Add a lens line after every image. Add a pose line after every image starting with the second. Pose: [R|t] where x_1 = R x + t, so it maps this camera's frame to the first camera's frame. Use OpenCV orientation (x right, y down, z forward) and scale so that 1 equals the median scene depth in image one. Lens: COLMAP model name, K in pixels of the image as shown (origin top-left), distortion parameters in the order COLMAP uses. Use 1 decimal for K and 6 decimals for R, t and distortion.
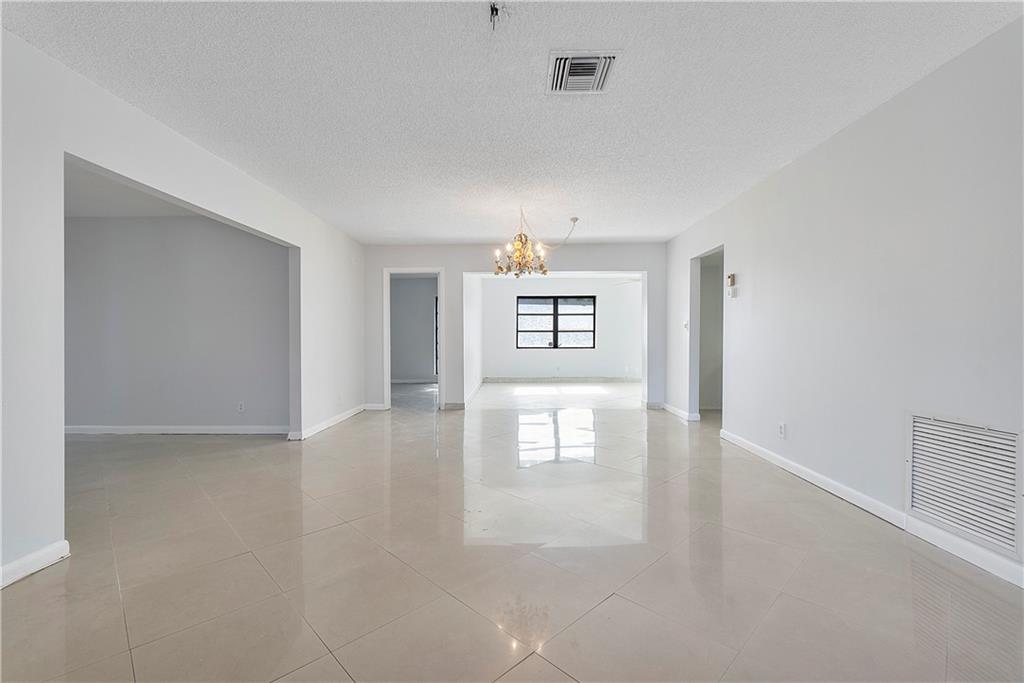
lens RADIAL K [[442.4, 0, 510.3], [0, 442.4, 338.6], [0, 0, 1]] dist [-0.004724, 0.000169]
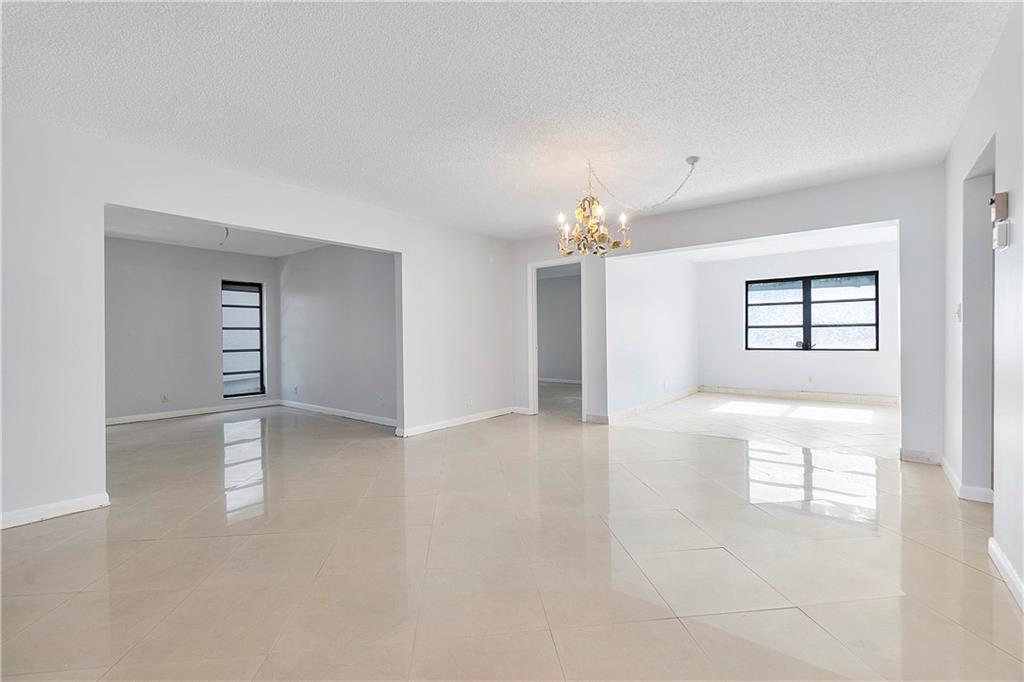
lens RADIAL K [[442.4, 0, 510.3], [0, 442.4, 338.1], [0, 0, 1]] dist [-0.004724, 0.000169]
pose [[0.786705, -0.003850, -0.617317, 0.174166], [0.006880, 0.999973, 0.002531, -0.002500], [0.617291, -0.006238, 0.786710, 0.158372]]
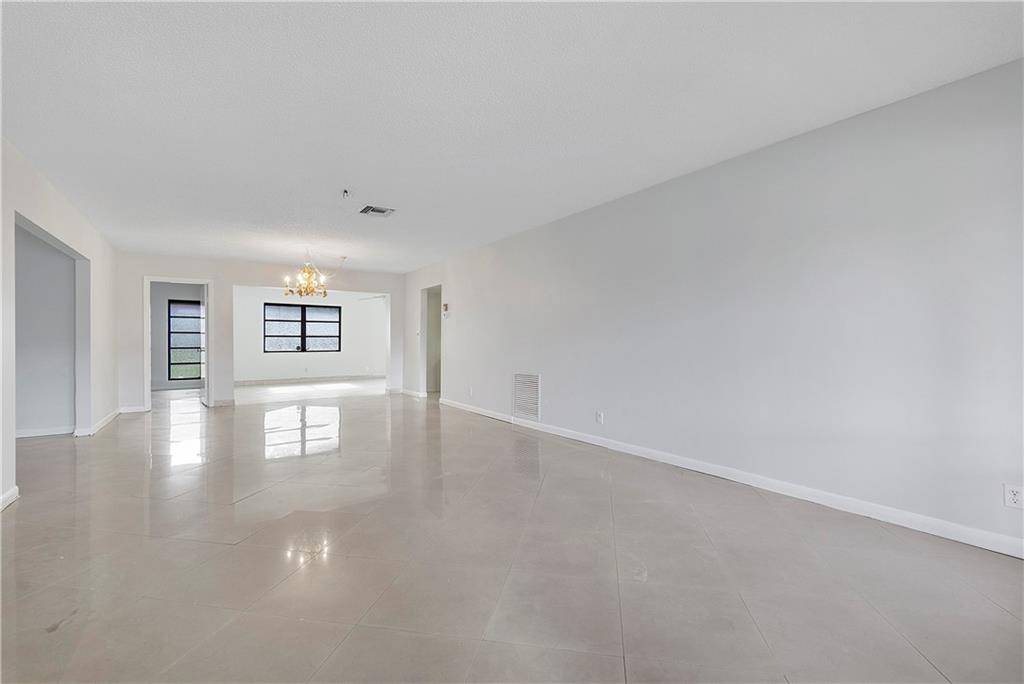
lens RADIAL K [[442.4, 0, 510.3], [0, 442.4, 339.1], [0, 0, 1]] dist [-0.004724, 0.000169]
pose [[0.824225, 0.002068, 0.566259, -0.102901], [0.003039, 0.999963, -0.008075, 0.000730], [-0.566254, 0.008376, 0.824188, -0.217500]]
